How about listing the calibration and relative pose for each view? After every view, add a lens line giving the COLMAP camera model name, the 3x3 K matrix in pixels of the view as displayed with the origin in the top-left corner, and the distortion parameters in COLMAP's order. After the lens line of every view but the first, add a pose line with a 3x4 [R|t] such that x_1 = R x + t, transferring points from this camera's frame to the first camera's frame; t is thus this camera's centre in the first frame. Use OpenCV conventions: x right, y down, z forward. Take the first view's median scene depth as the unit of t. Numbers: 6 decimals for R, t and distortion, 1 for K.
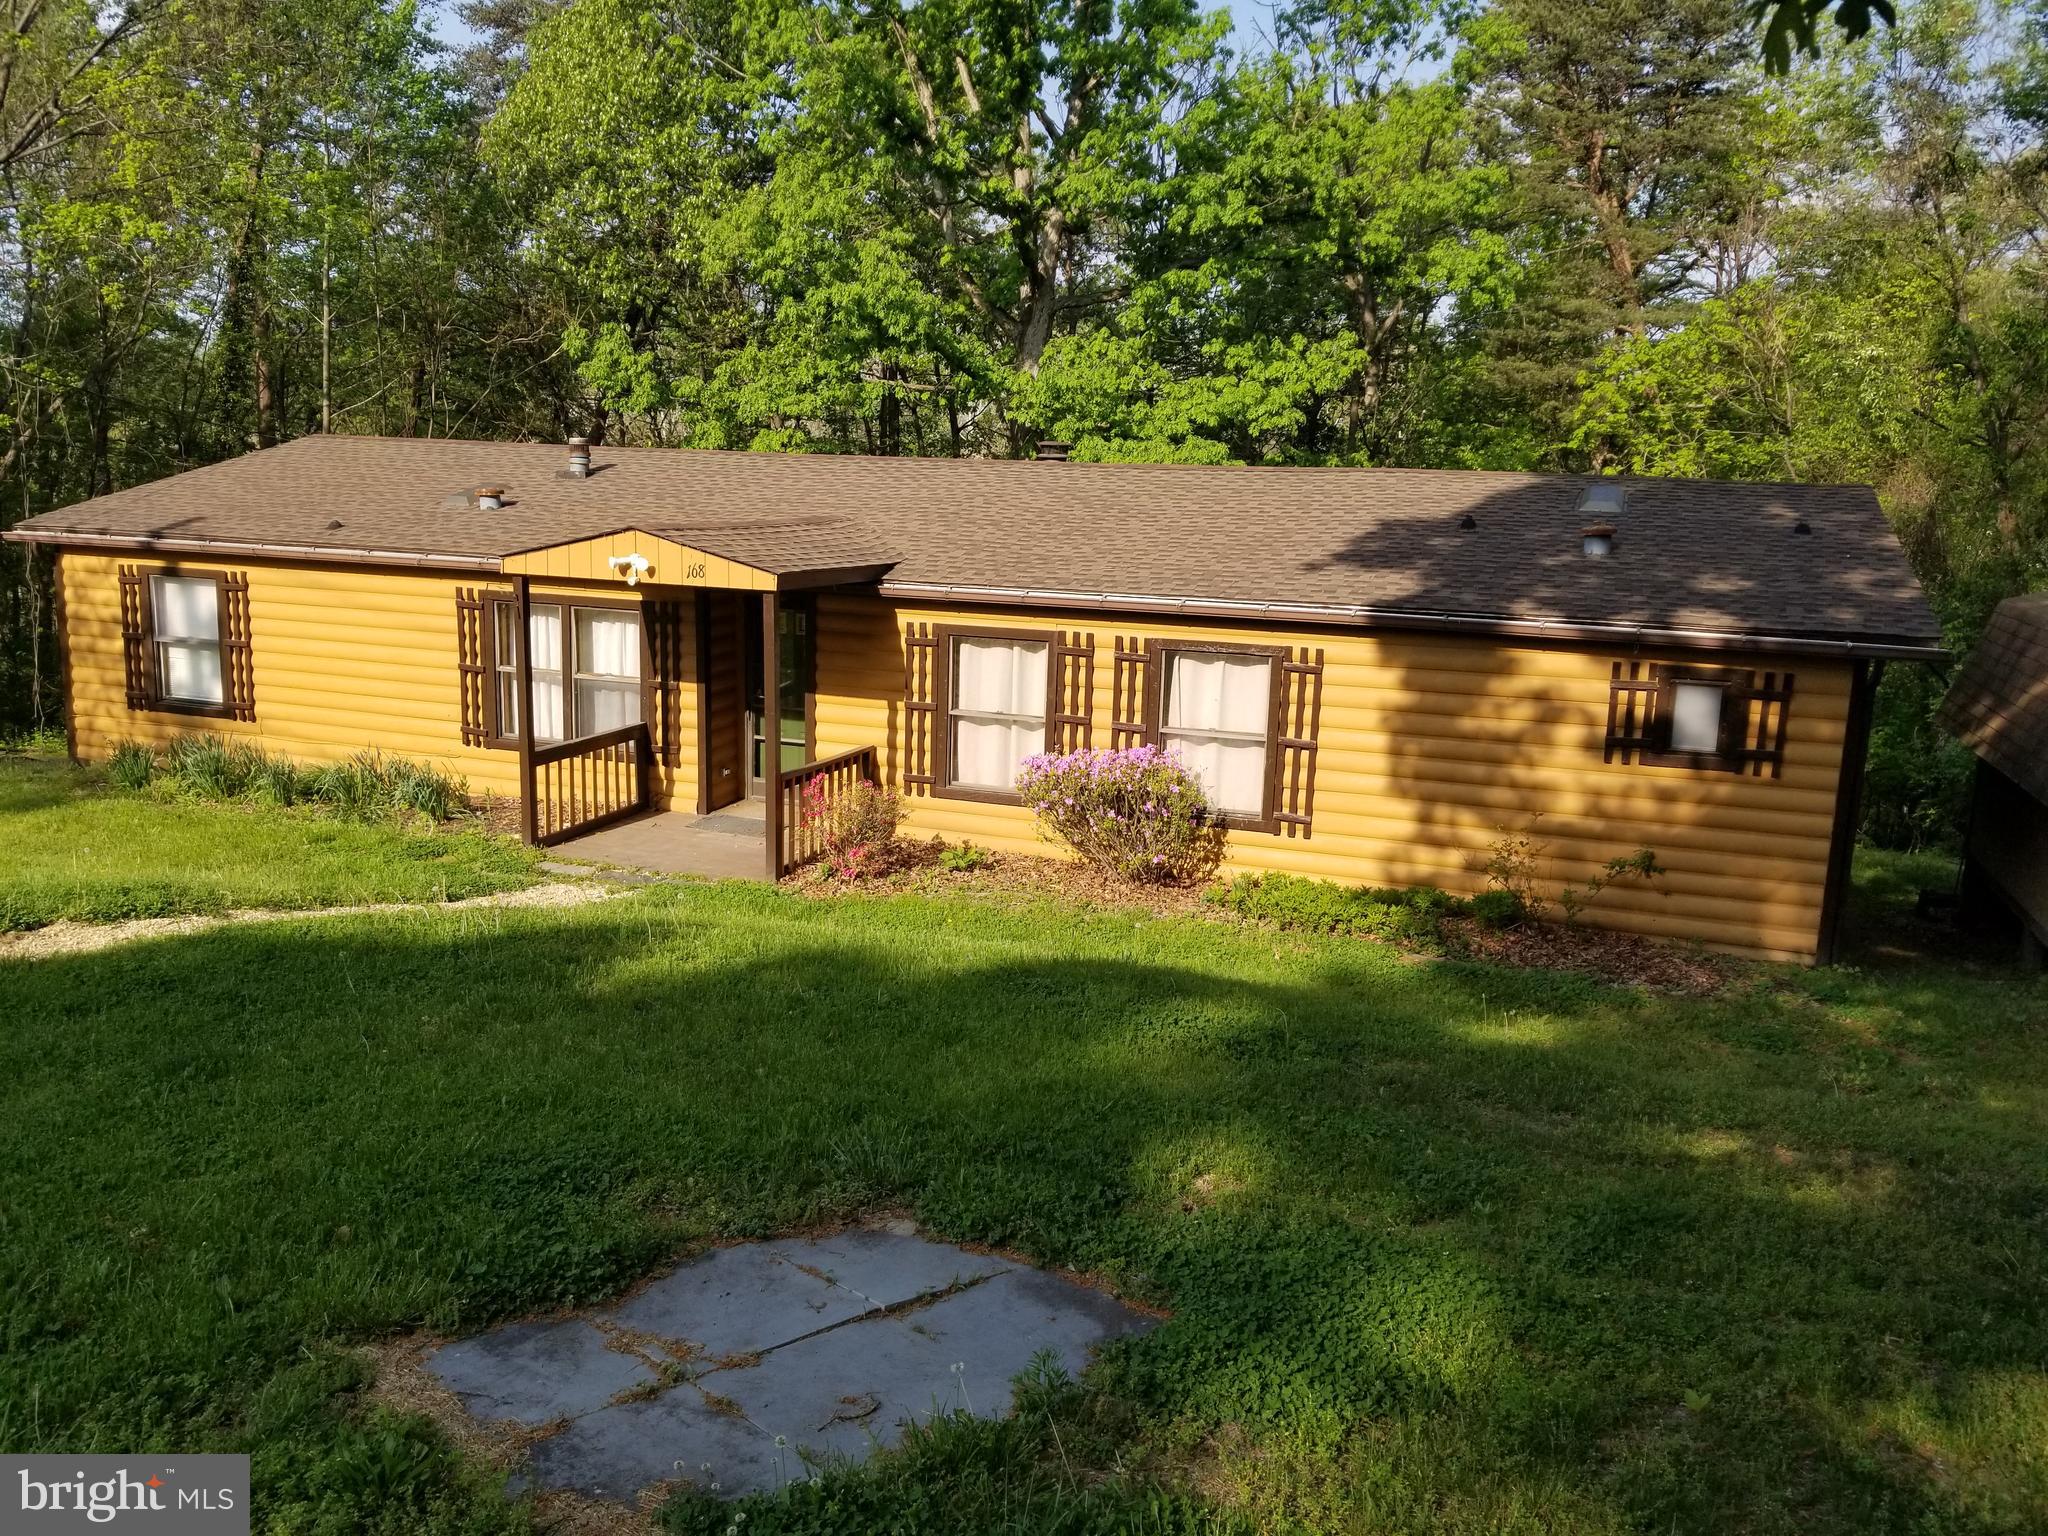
lens RADIAL K [[1645.0, 0, 1024.0], [0, 1645.0, 768.0], [0, 0, 1]] dist [0.081168, -0.128925]
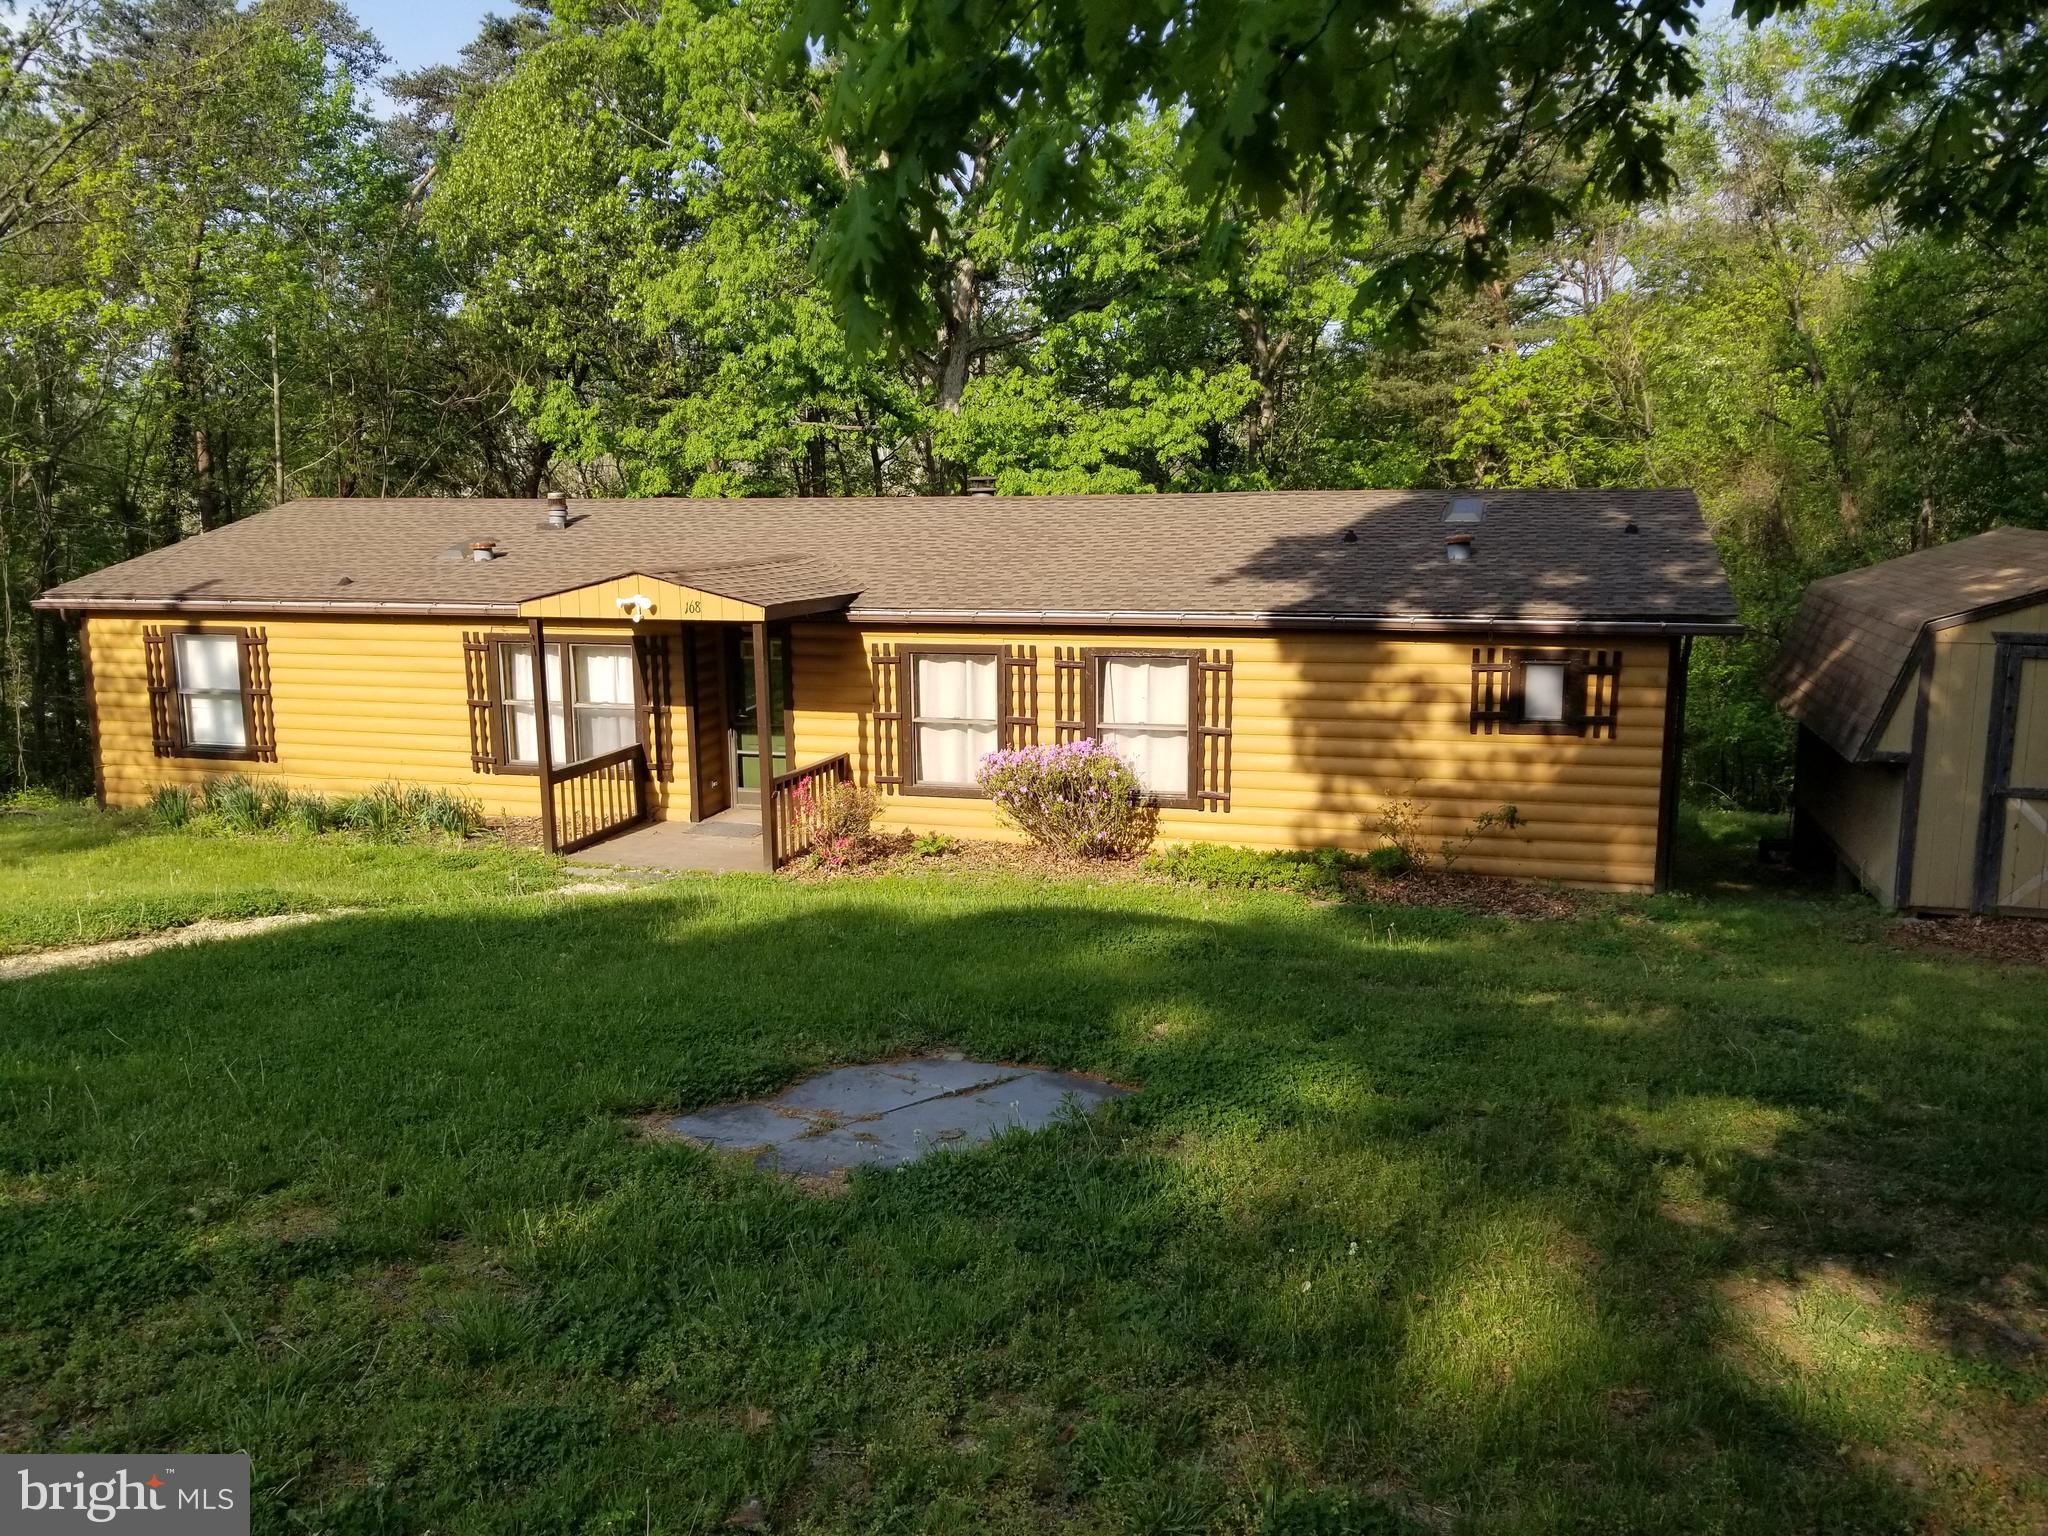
lens RADIAL K [[1675.0, 0, 1024.0], [0, 1675.0, 768.0], [0, 0, 1]] dist [0.100965, -0.177597]
pose [[0.997538, -0.049948, 0.049226, -0.025496], [0.050707, 0.998611, -0.014302, 0.018769], [-0.048443, 0.016763, 0.998685, -0.159766]]
